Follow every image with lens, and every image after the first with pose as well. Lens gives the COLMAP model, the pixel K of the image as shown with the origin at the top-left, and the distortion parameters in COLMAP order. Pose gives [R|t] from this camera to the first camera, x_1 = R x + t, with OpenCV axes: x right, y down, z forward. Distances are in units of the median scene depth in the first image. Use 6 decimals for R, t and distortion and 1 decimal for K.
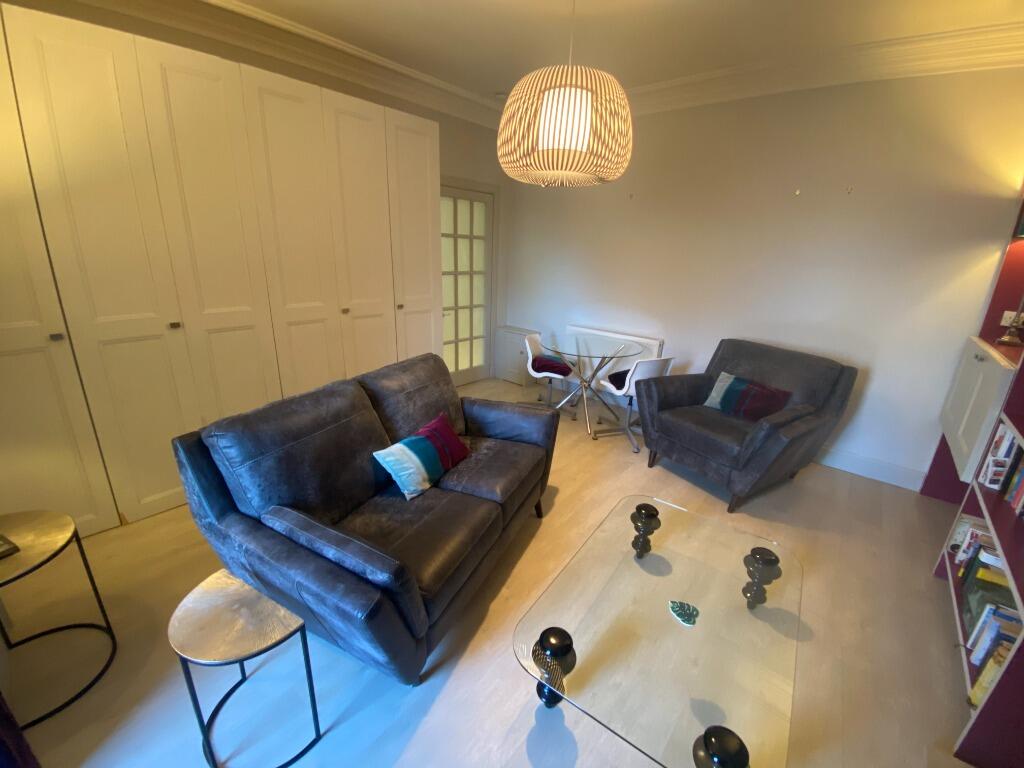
lens RADIAL K [[417.7, 0, 512.0], [0, 417.7, 384.0], [0, 0, 1]] dist [0.041922, -0.027409]
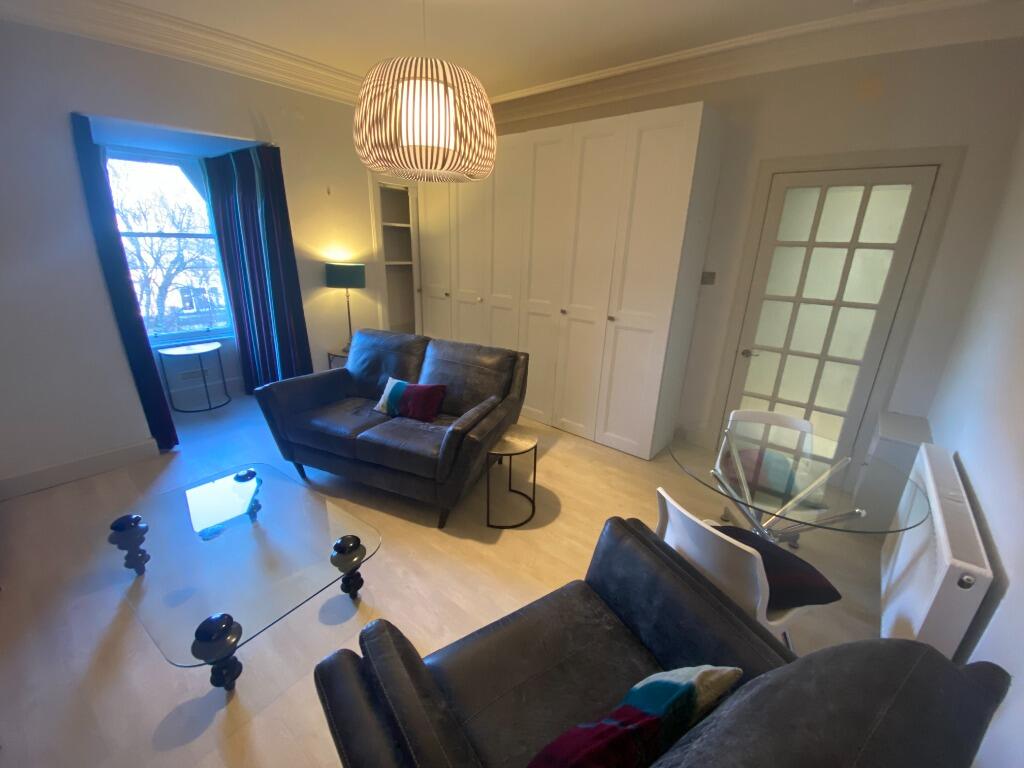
lens RADIAL K [[417.7, 0, 512.0], [0, 417.7, 384.0], [0, 0, 1]] dist [0.041922, -0.027409]
pose [[0.028801, 0.277711, -0.960233, 0.799879], [-0.339849, 0.906126, 0.251869, -0.246178], [0.940039, 0.319080, 0.120477, 0.827852]]
